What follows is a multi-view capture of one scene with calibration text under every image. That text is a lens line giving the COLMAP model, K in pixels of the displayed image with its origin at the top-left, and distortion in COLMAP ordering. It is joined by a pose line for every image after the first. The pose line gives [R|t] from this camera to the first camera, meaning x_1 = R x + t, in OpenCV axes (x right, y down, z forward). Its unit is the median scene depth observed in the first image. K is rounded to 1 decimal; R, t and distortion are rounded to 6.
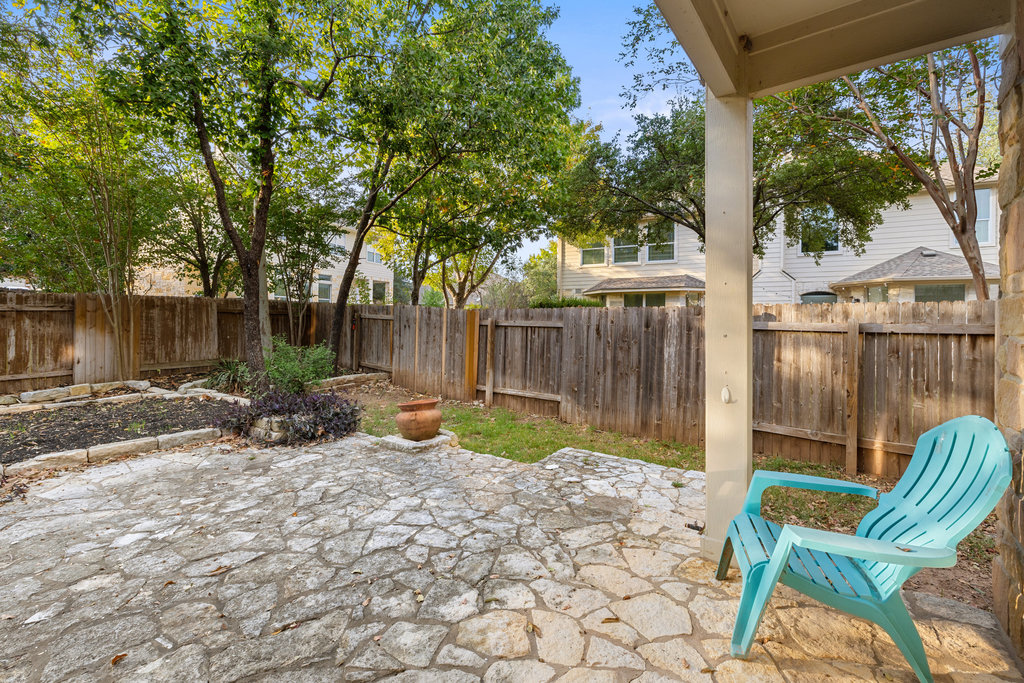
lens RADIAL K [[430.3, 0, 514.0], [0, 430.3, 322.2], [0, 0, 1]] dist [0.004031, -0.000523]
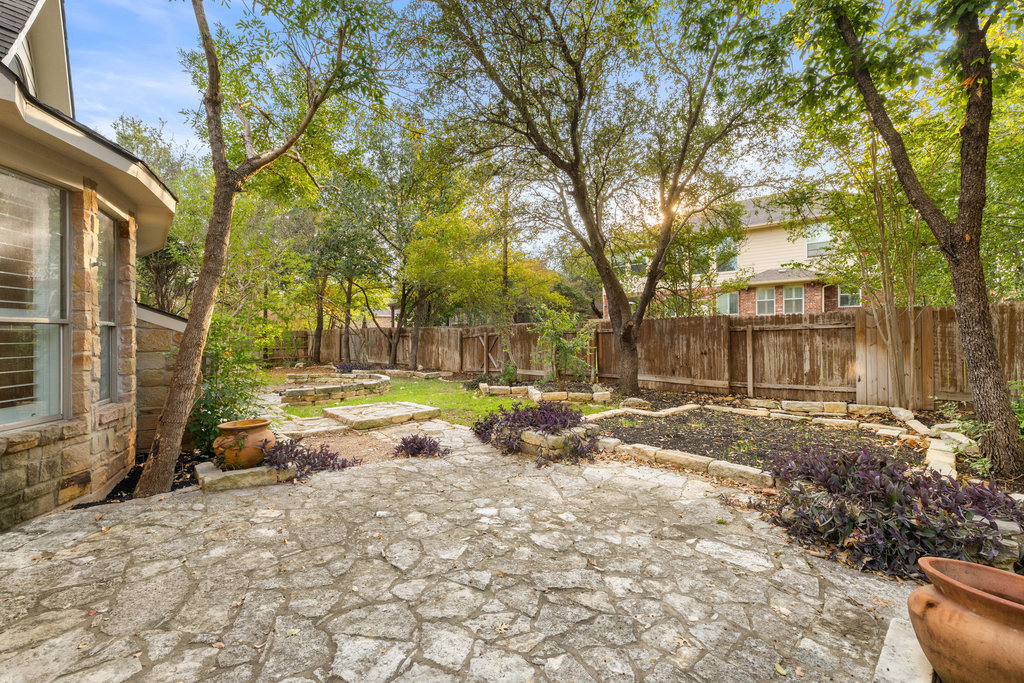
lens RADIAL K [[430.3, 0, 513.8], [0, 430.3, 336.0], [0, 0, 1]] dist [0.004031, -0.000523]
pose [[-0.206371, -0.009751, -0.978425, 0.112005], [-0.000521, 0.999951, -0.009856, 0.003161], [0.978474, -0.001524, -0.206366, 0.477856]]
